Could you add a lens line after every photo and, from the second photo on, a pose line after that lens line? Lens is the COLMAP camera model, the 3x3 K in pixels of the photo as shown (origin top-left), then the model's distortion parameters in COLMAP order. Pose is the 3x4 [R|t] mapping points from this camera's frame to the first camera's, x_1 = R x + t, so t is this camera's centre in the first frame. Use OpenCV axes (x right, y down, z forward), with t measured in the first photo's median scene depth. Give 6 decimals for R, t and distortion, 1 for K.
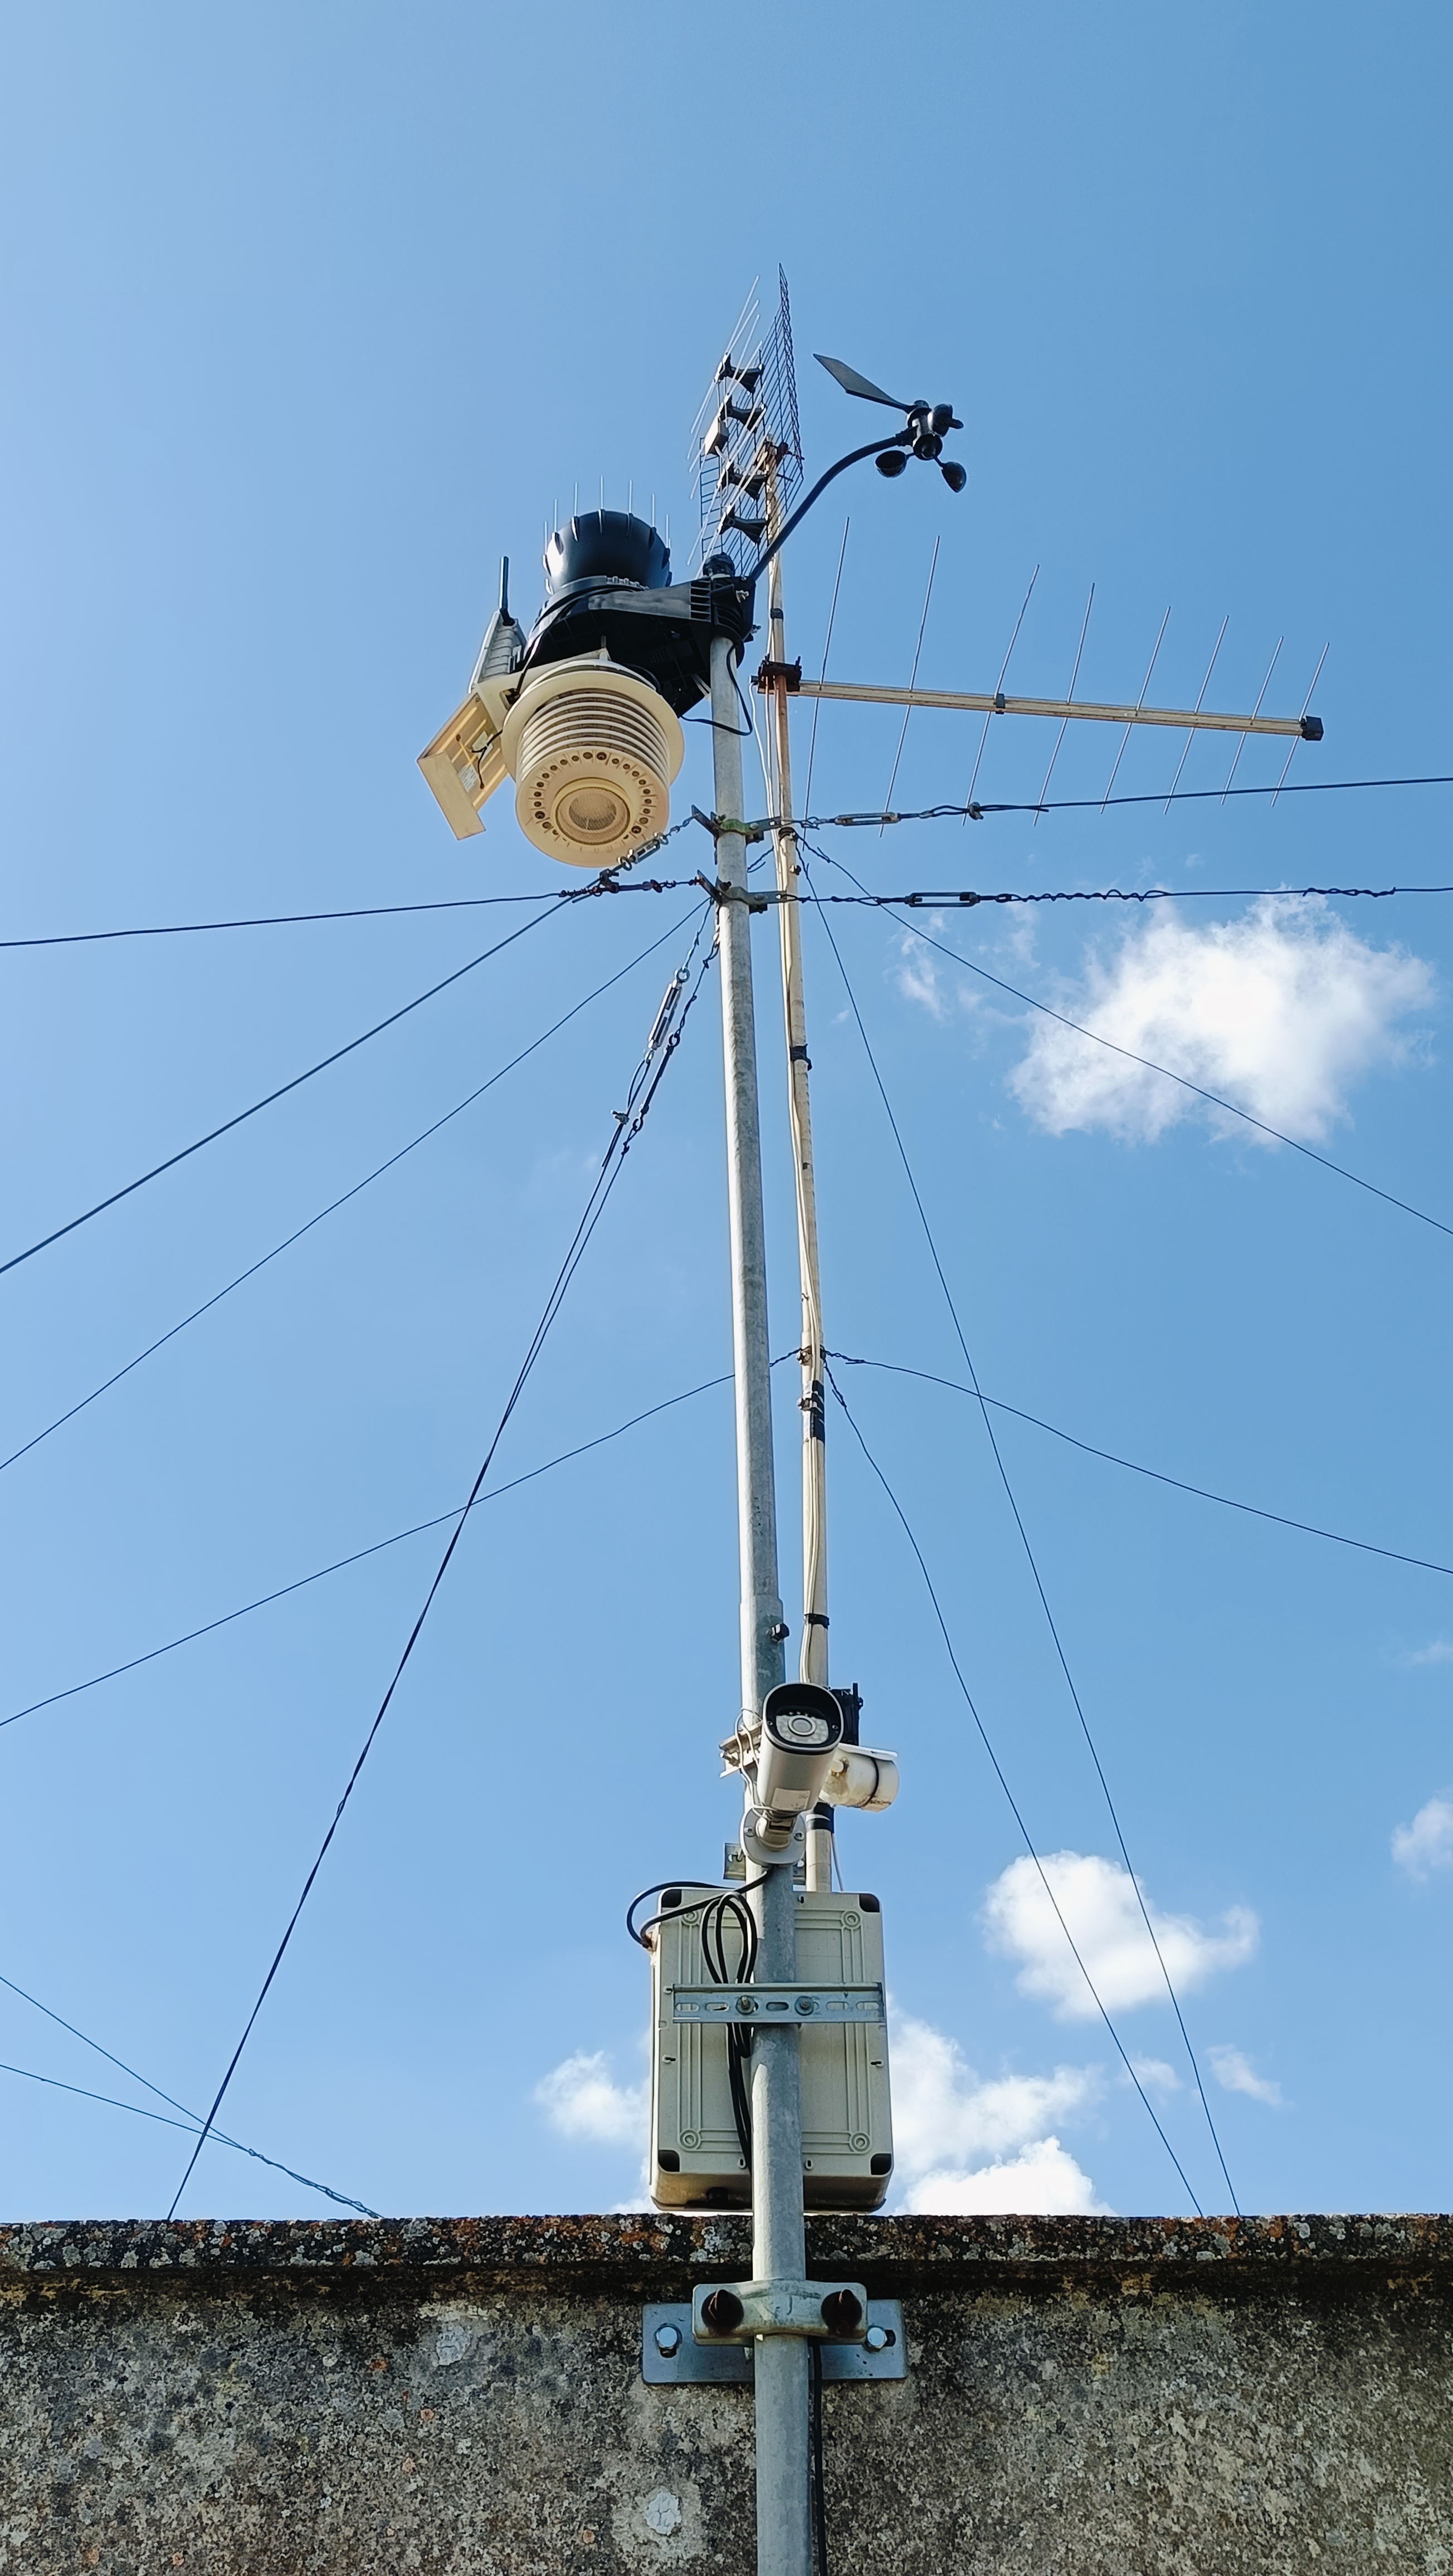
lens RADIAL K [[2447.6, 0, 723.0], [0, 2447.6, 1274.4], [0, 0, 1]] dist [0.021997, 0.000000]
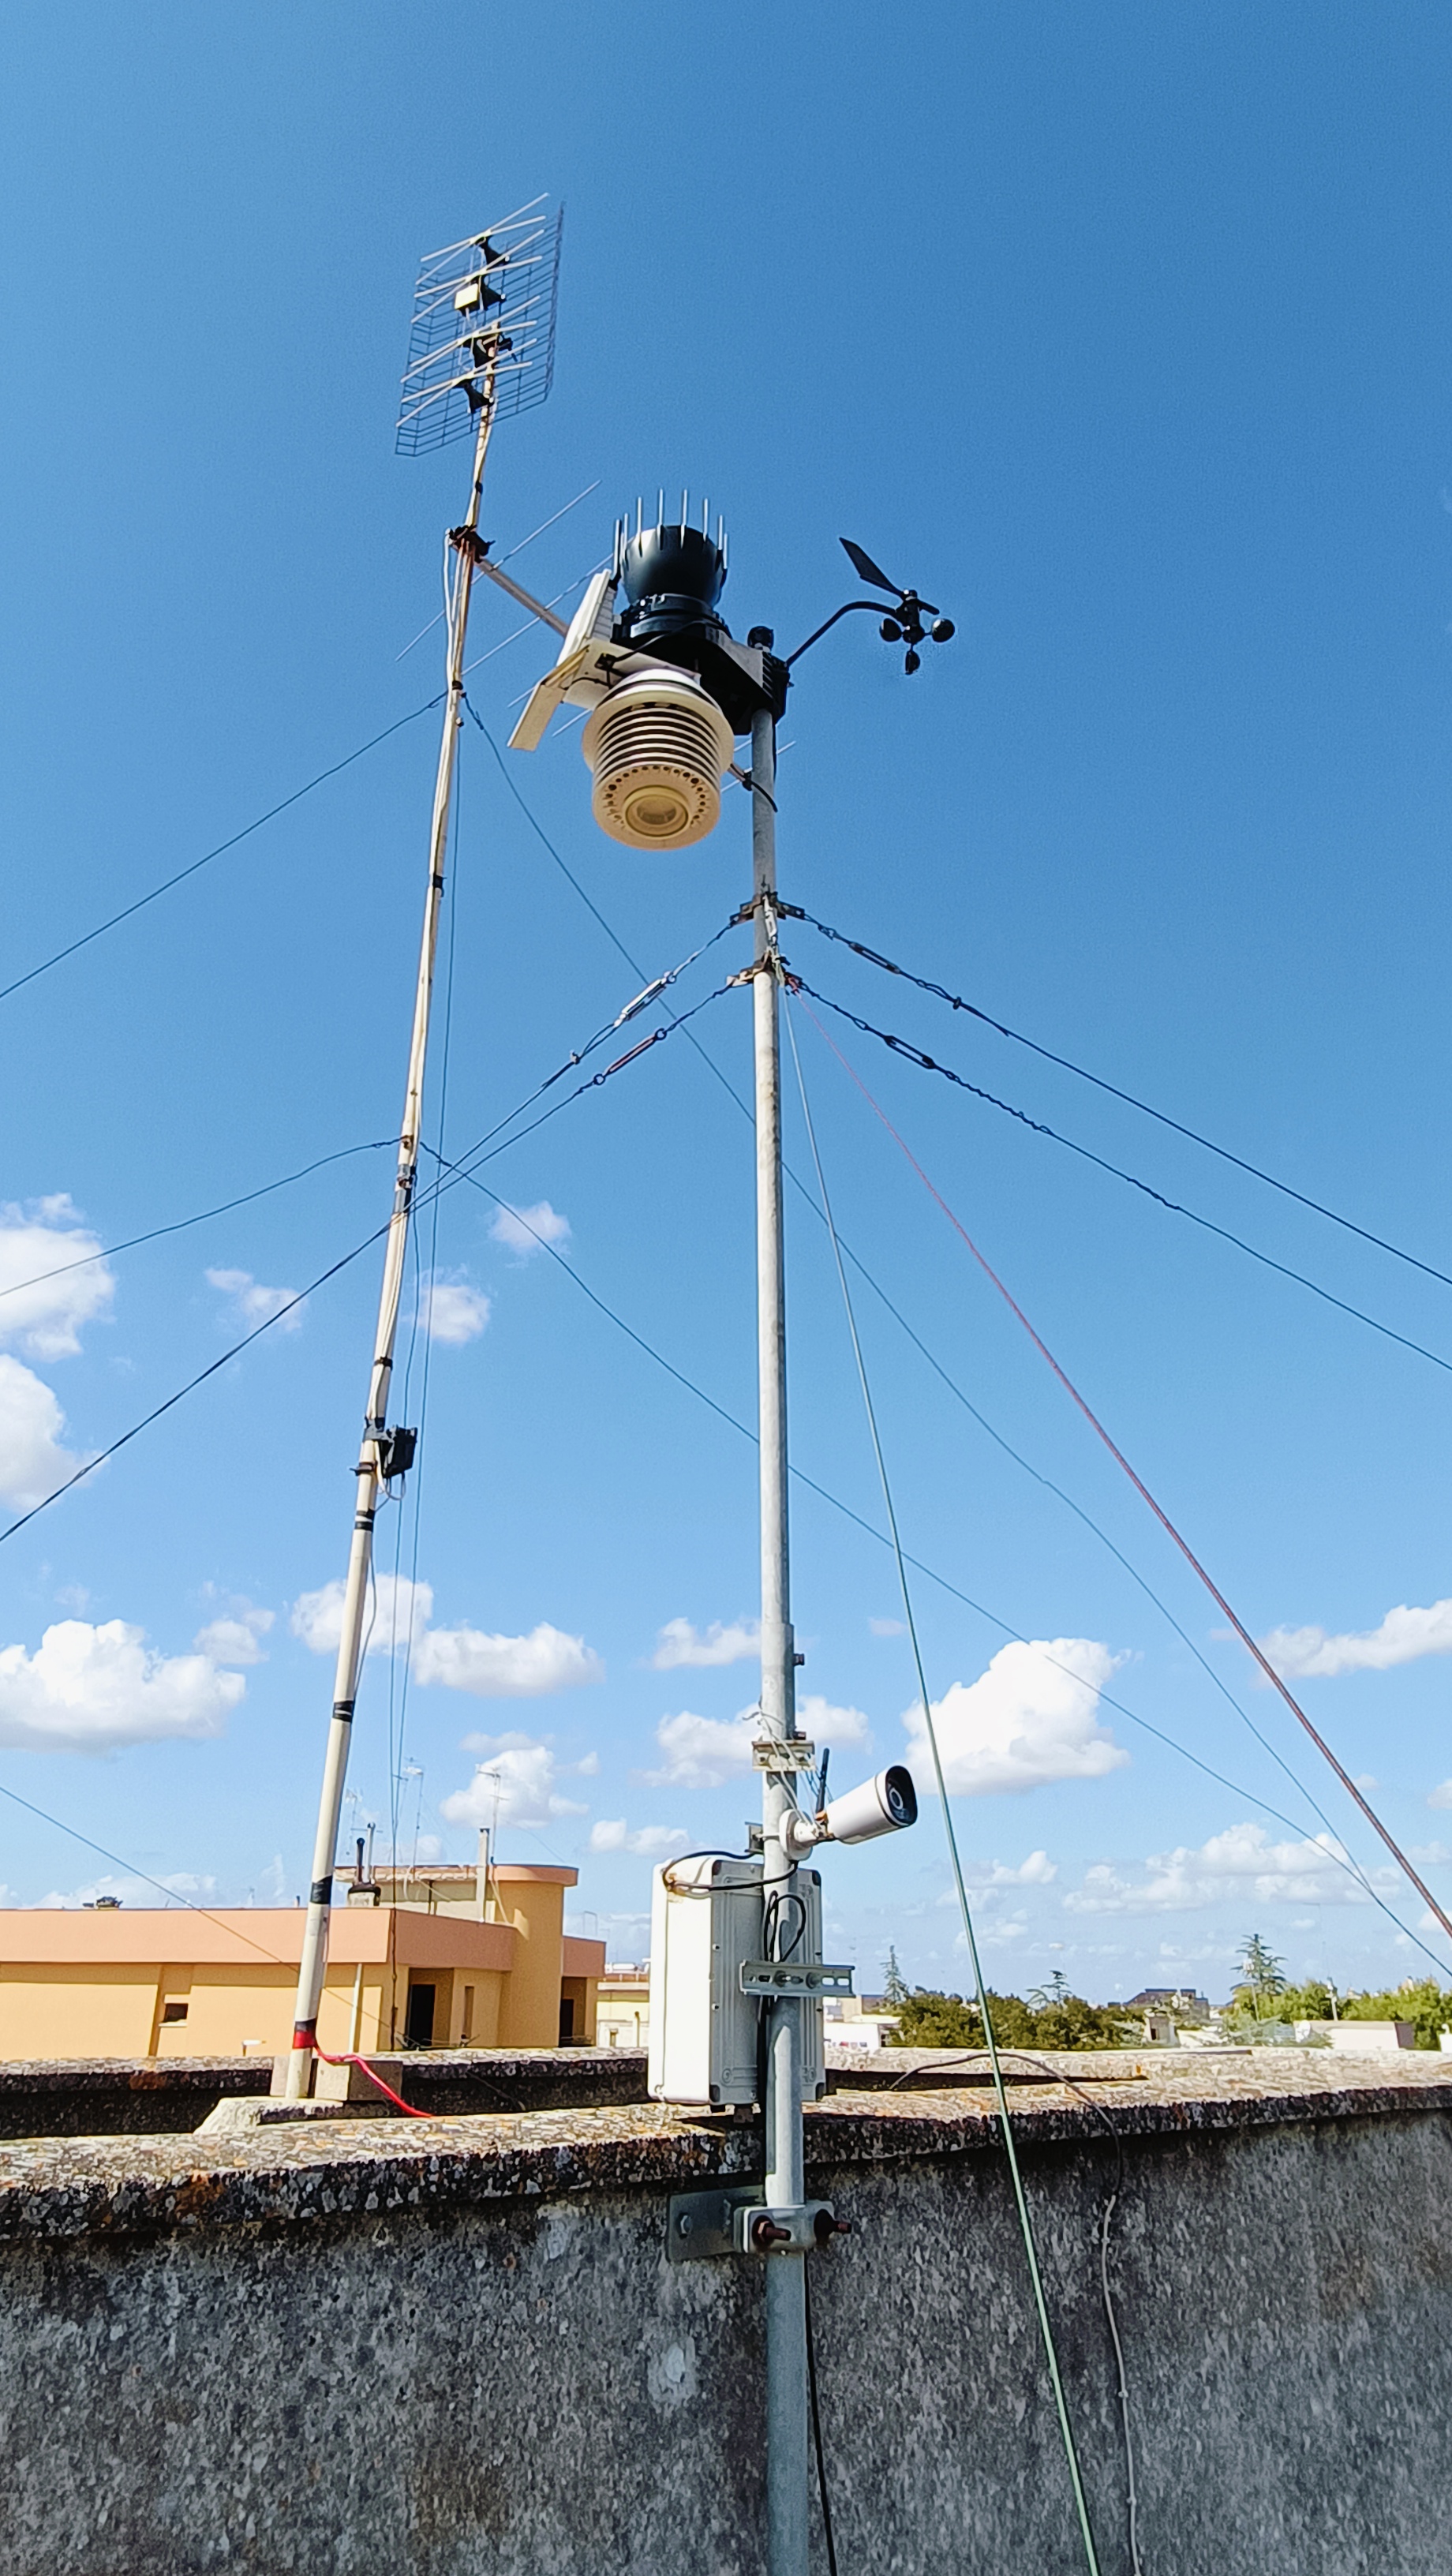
lens RADIAL K [[1575.6, 0, 715.2], [0, 1575.6, 1269.1], [0, 0, 1]] dist [-0.005769, 0.007393]
pose [[0.747948, 0.306802, 0.588598, -0.679245], [-0.438924, 0.893817, 0.091858, -0.117811], [-0.497916, -0.327054, 0.803191, 0.479527]]
